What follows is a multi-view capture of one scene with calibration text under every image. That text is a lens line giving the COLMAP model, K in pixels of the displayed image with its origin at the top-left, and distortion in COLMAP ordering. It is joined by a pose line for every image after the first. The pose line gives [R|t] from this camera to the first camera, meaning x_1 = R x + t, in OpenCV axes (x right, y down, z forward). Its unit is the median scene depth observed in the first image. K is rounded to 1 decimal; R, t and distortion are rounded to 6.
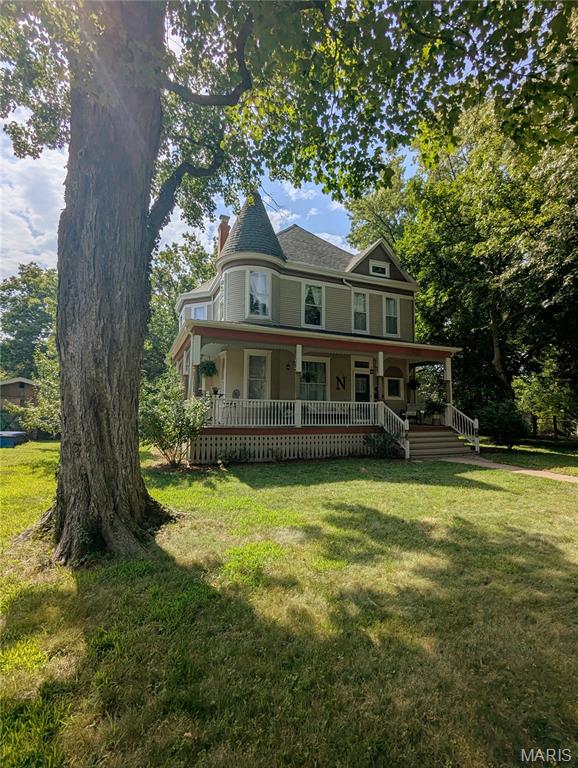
lens RADIAL K [[370.8, 0, 288.9], [0, 370.8, 383.4], [0, 0, 1]] dist [0.002222, -0.001093]
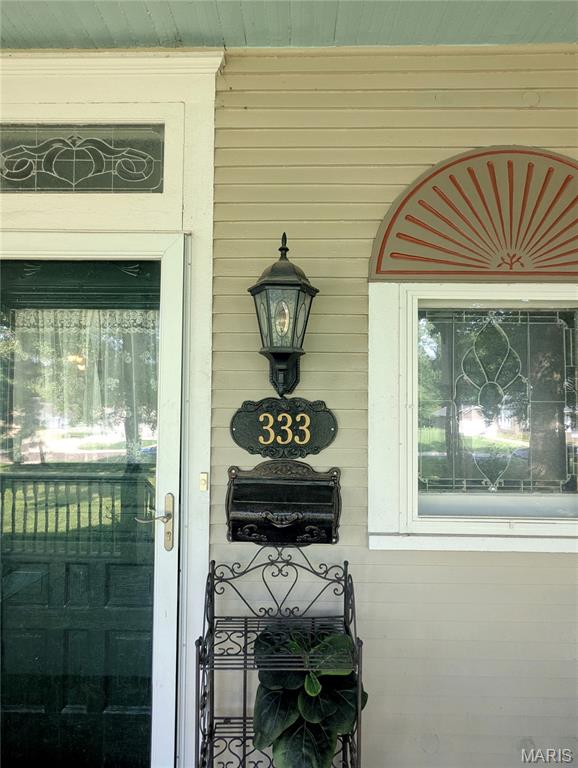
lens RADIAL K [[370.8, 0, 290.6], [0, 370.8, 389.8], [0, 0, 1]] dist [0.002222, -0.001093]
pose [[0.911396, -0.010177, -0.411404, 0.289981], [0.035532, 0.997907, 0.054029, 0.003188], [0.409993, -0.063860, 0.909851, 0.962900]]
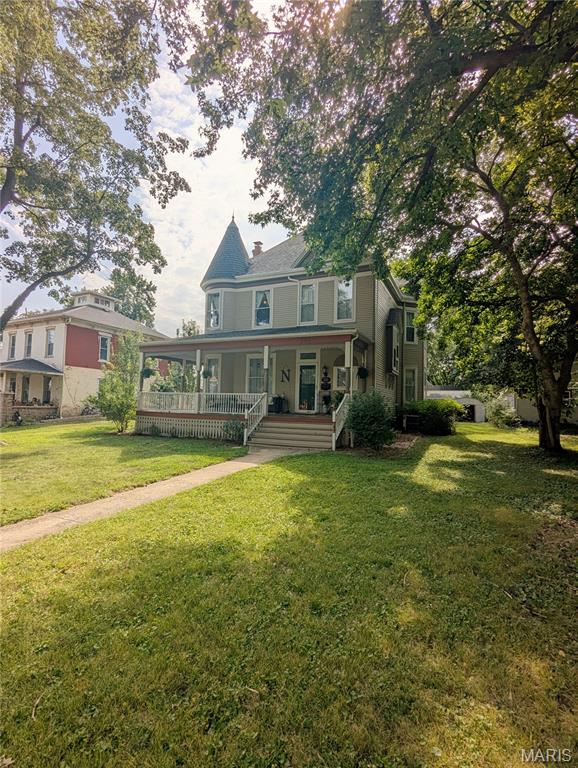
lens RADIAL K [[370.8, 0, 290.3], [0, 370.8, 383.8], [0, 0, 1]] dist [0.002222, -0.001093]
pose [[0.664459, -0.029331, -0.746749, 0.942788], [0.048330, 0.998824, 0.003773, 0.019629], [0.745760, -0.038597, 0.665096, 0.296708]]
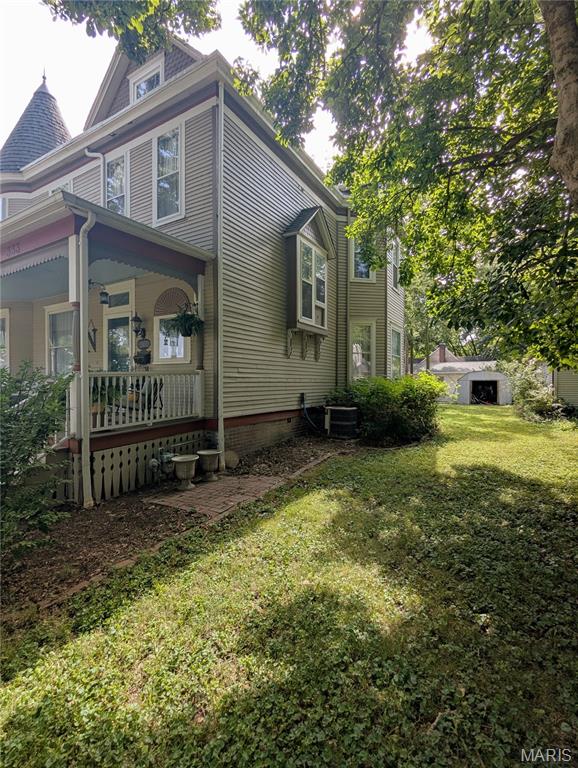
lens RADIAL K [[370.8, 0, 289.1], [0, 370.8, 383.9], [0, 0, 1]] dist [0.002222, -0.001093]
pose [[0.587567, -0.003372, -0.809169, 0.781347], [0.081380, 0.995167, 0.054946, 0.059833], [0.805073, -0.098135, 0.585002, 0.900129]]
